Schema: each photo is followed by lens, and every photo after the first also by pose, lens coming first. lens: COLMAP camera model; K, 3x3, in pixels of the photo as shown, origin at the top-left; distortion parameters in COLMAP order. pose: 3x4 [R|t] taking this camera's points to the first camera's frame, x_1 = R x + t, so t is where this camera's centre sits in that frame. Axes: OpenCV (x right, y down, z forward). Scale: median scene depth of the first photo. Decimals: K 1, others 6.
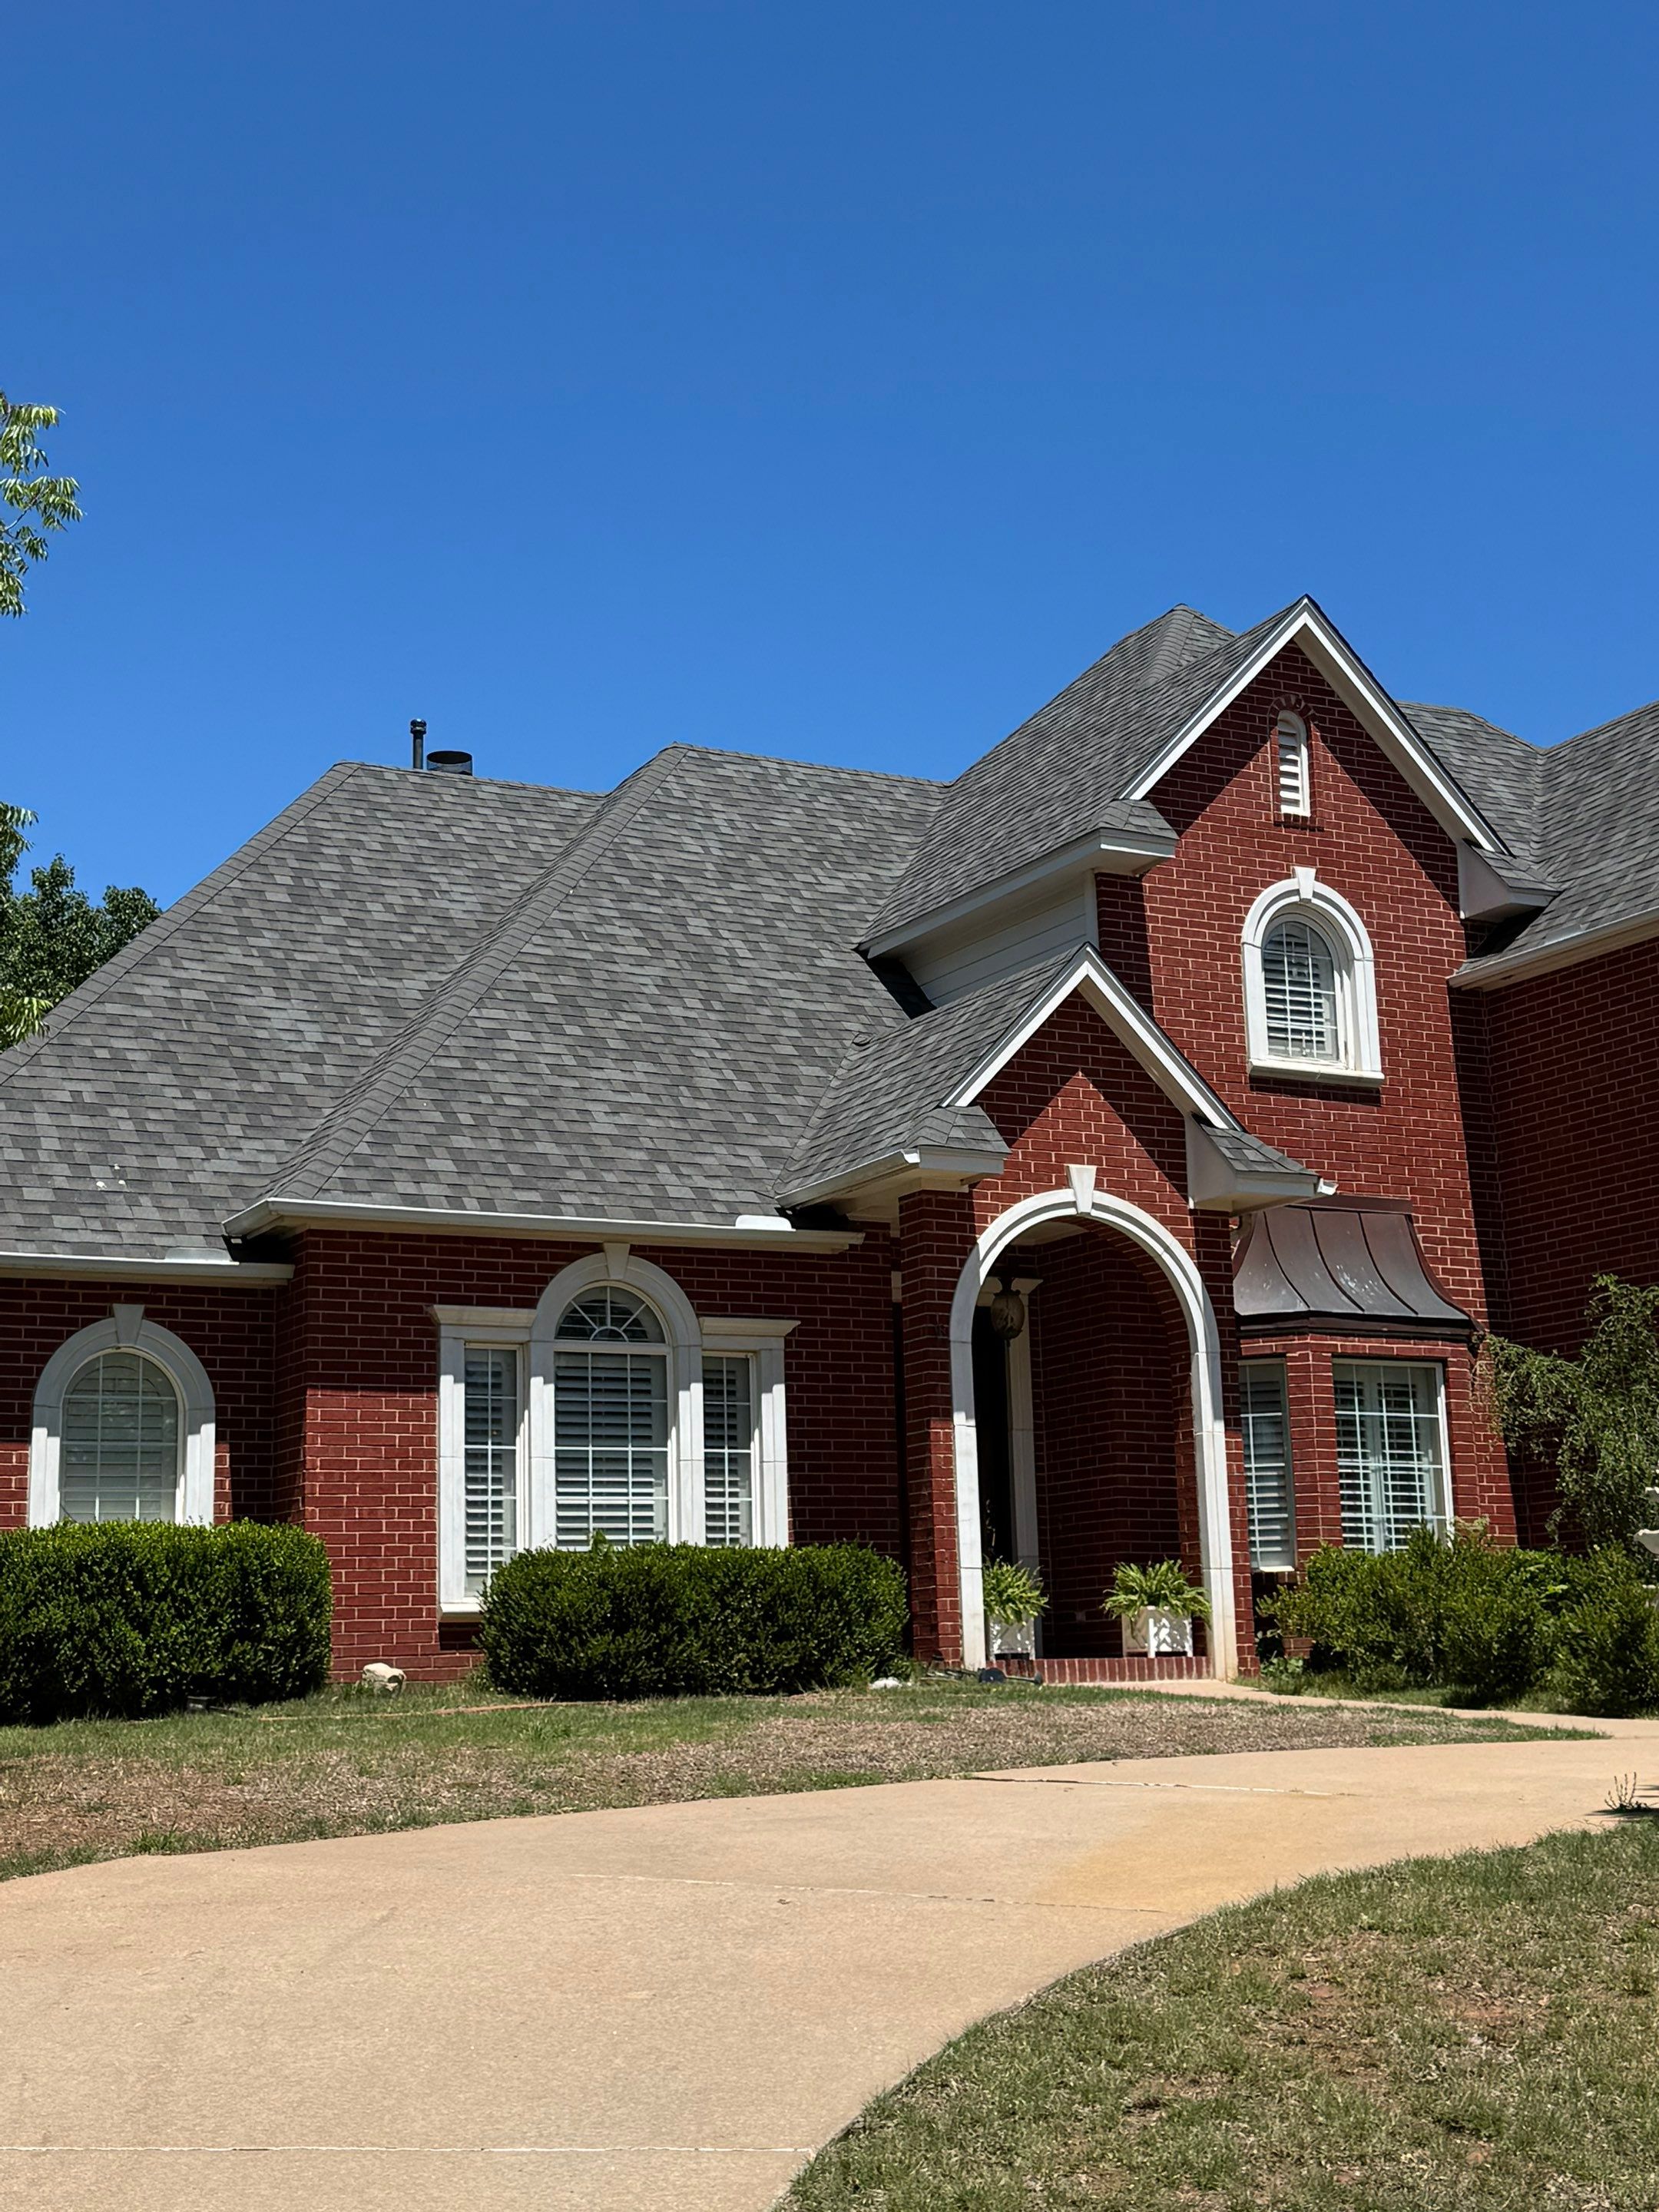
lens RADIAL K [[2942.9, 0, 827.0], [0, 2942.9, 1105.9], [0, 0, 1]] dist [0.106960, 0.003387]
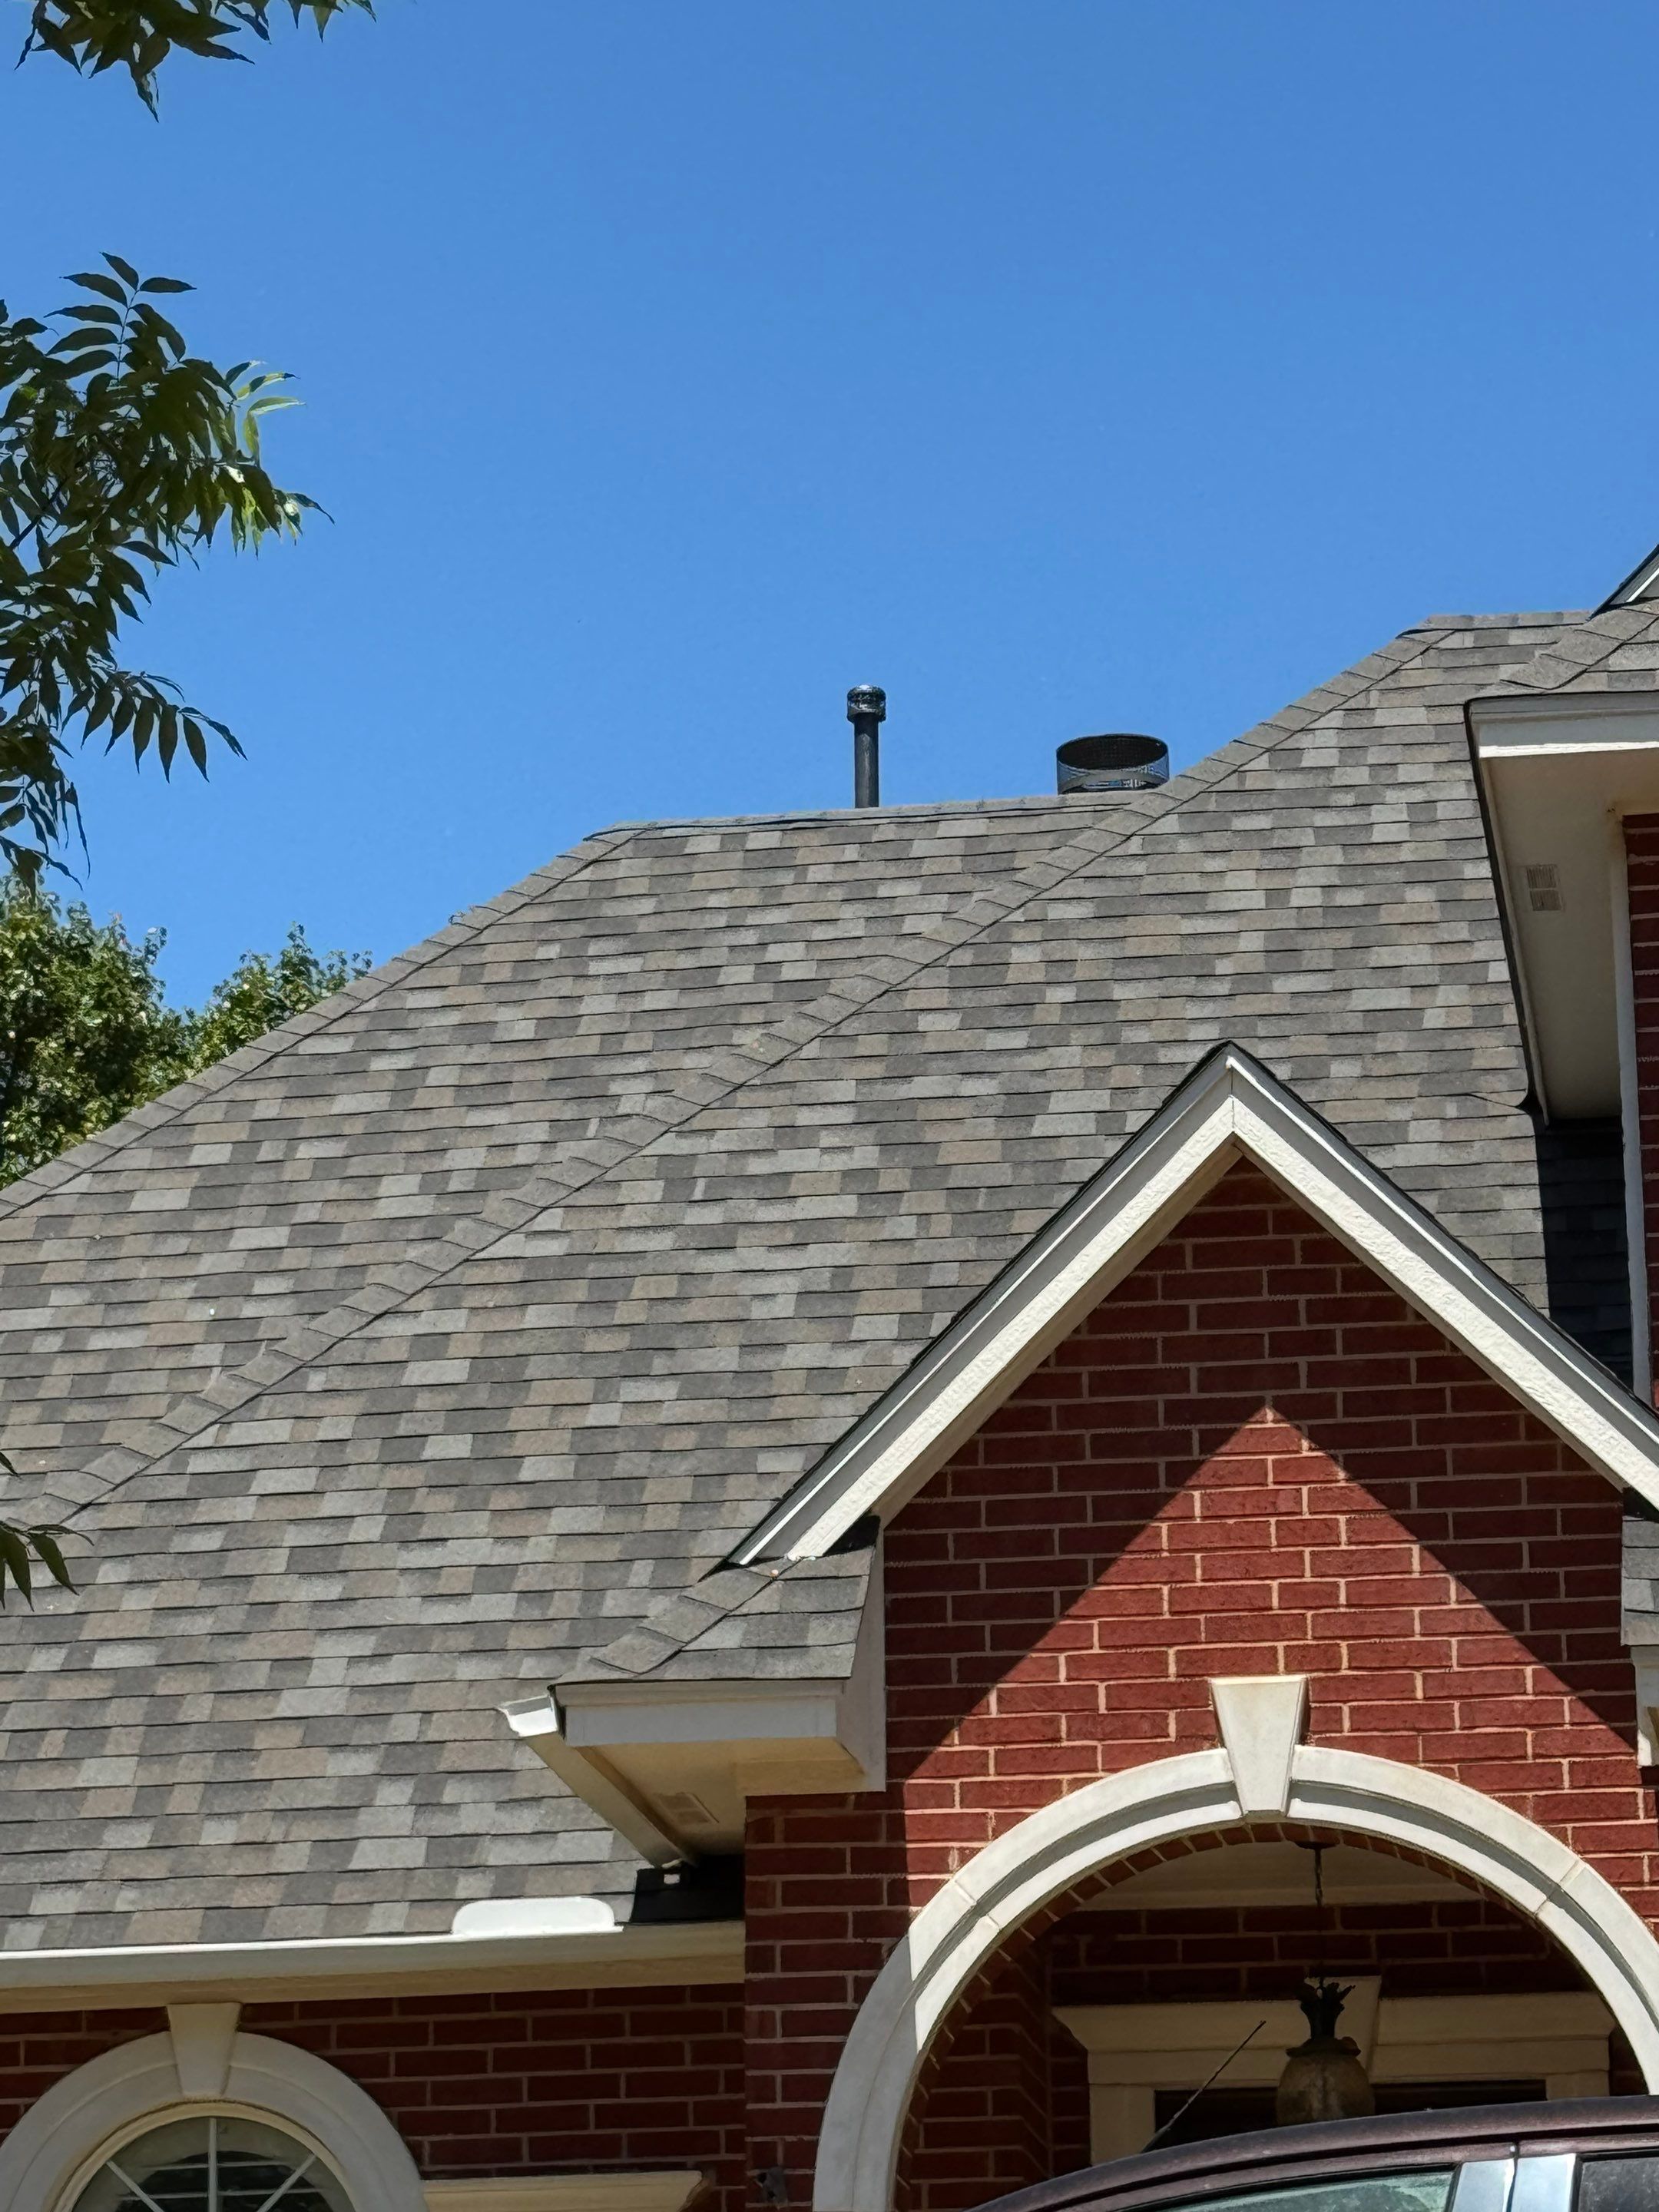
lens RADIAL K [[6839.1, 0, 828.4], [0, 6839.1, 1109.7], [0, 0, 1]] dist [0.064499, 0.337931]
pose [[0.811862, -0.149066, -0.564499, 0.516616], [0.109413, 0.988573, -0.103693, 0.032419], [0.573506, 0.022421, 0.818895, 0.302929]]
